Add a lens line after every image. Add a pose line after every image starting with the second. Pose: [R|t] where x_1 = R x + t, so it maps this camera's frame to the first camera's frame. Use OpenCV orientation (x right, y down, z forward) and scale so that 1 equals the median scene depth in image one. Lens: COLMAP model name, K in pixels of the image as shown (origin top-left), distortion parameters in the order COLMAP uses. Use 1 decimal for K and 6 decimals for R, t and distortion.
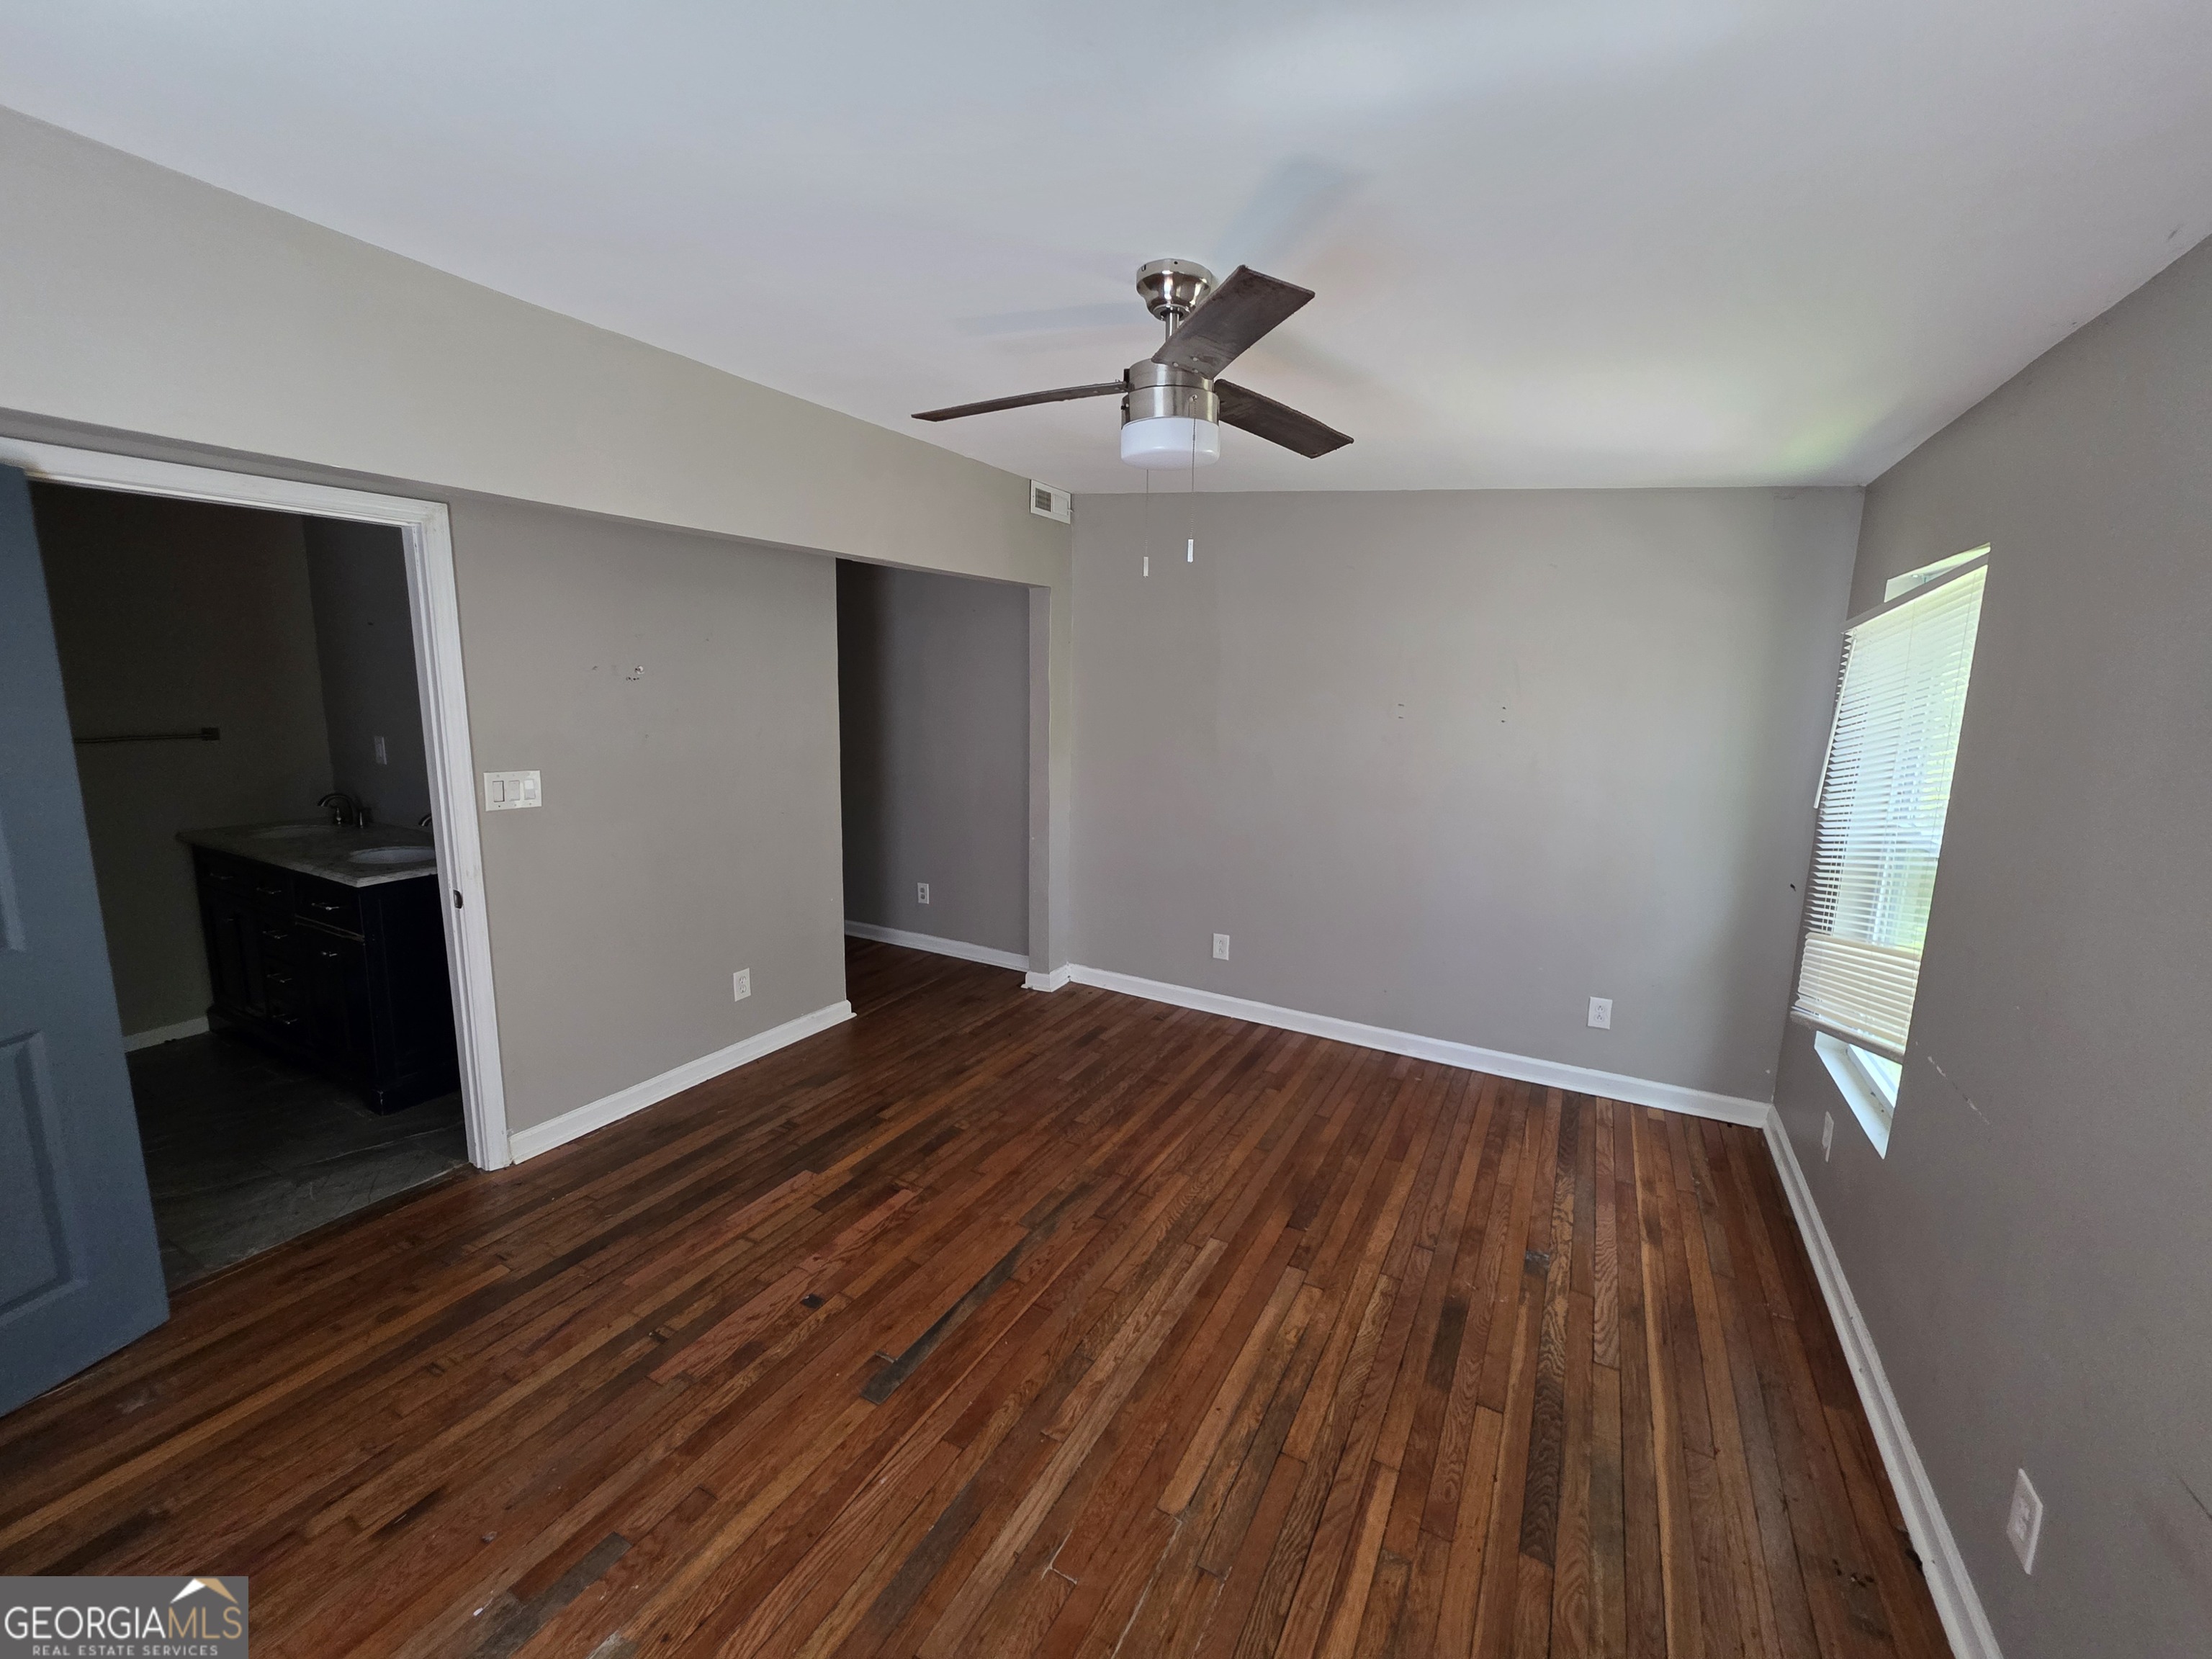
lens RADIAL K [[889.1, 0, 1109.1], [0, 889.1, 814.0], [0, 0, 1]] dist [0.002046, 0.000475]
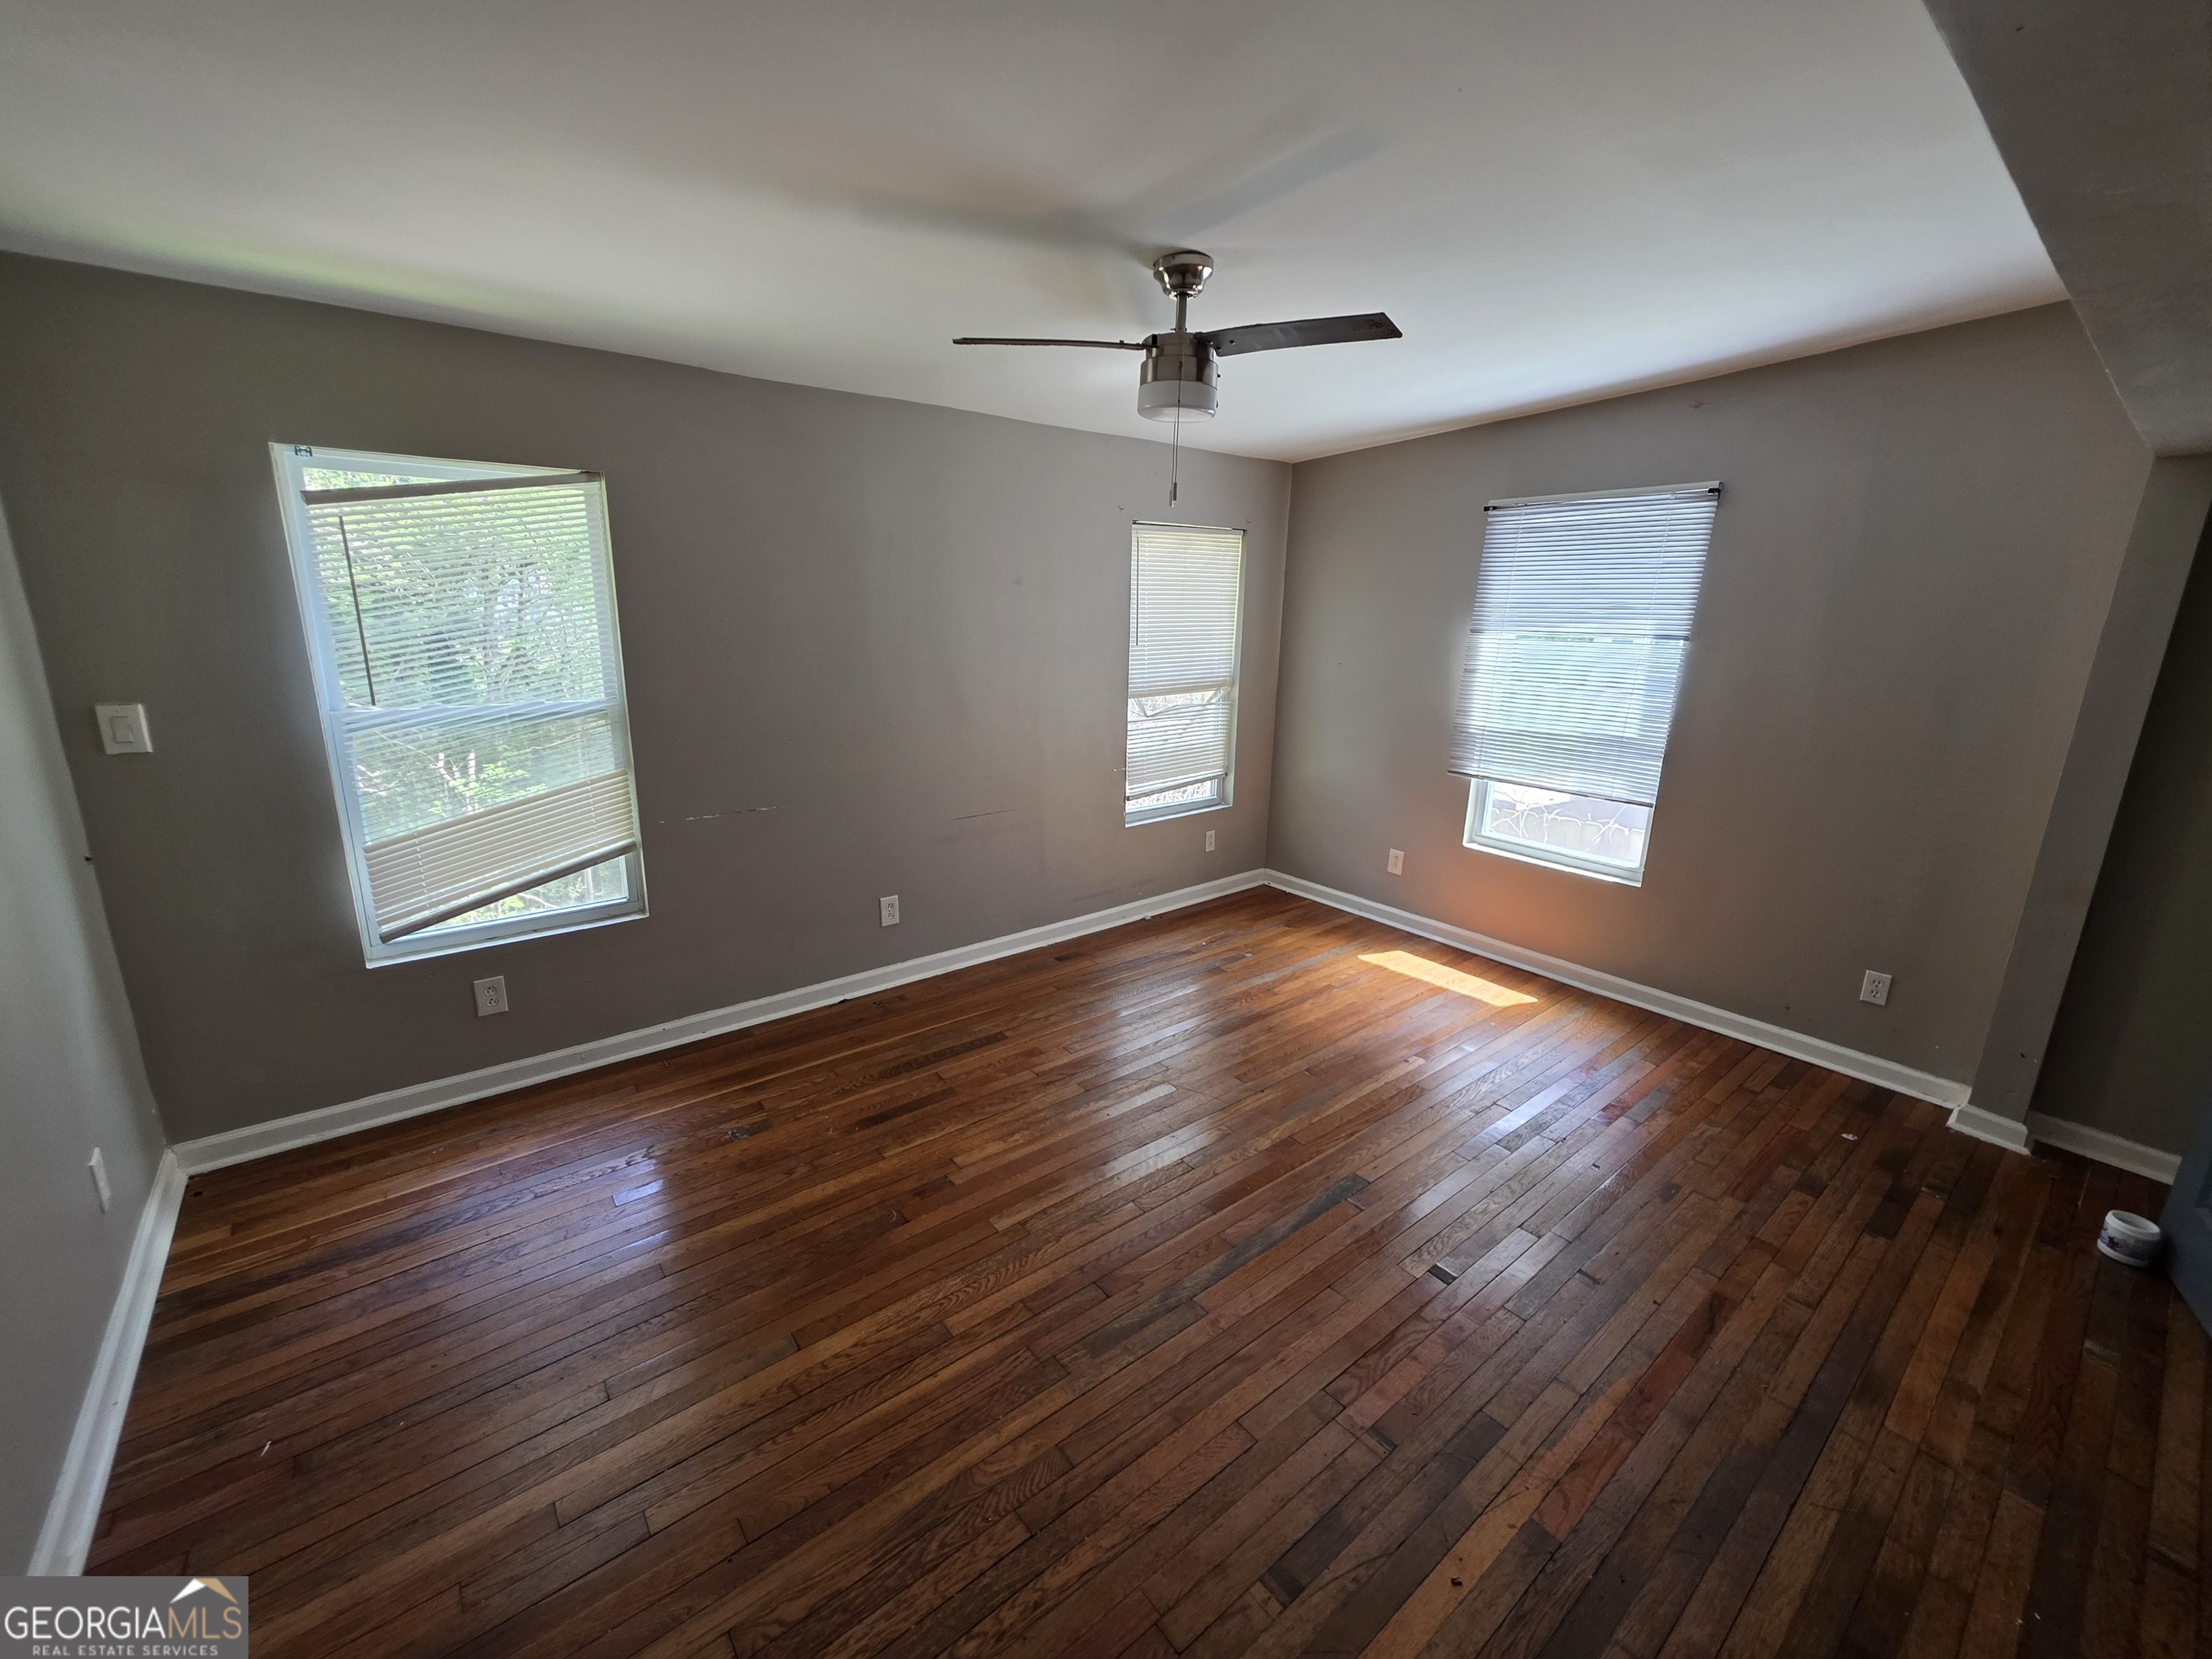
lens RADIAL K [[889.1, 0, 1109.1], [0, 889.1, 814.0], [0, 0, 1]] dist [0.002046, 0.000475]
pose [[-0.923084, -0.126219, 0.363297, -0.249832], [0.023155, 0.924662, 0.380084, -0.233321], [-0.383901, 0.359261, -0.850618, 1.534108]]
